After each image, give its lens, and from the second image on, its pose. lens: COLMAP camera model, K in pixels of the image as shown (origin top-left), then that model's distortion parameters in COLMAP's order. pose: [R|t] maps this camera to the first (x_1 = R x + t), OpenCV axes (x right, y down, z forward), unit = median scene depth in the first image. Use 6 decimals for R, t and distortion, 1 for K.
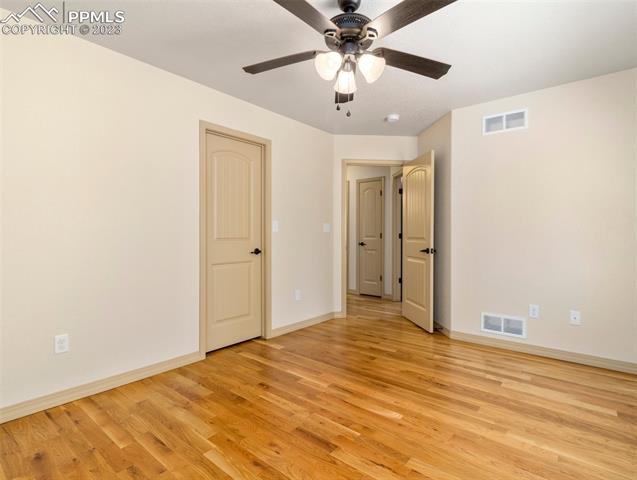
lens RADIAL K [[331.6, 0, 318.4], [0, 331.6, 237.5], [0, 0, 1]] dist [0.002924, 0.000625]
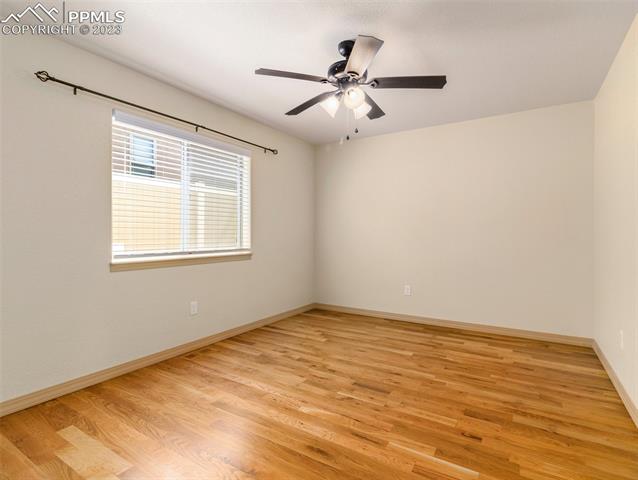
lens RADIAL K [[332.1, 0, 319.8], [0, 332.1, 237.9], [0, 0, 1]] dist [0.002924, 0.000625]
pose [[-0.991193, -0.001479, -0.132414, 0.307626], [-0.005207, 0.999600, 0.027815, -0.022304], [0.132320, 0.028259, -0.990804, 1.894865]]
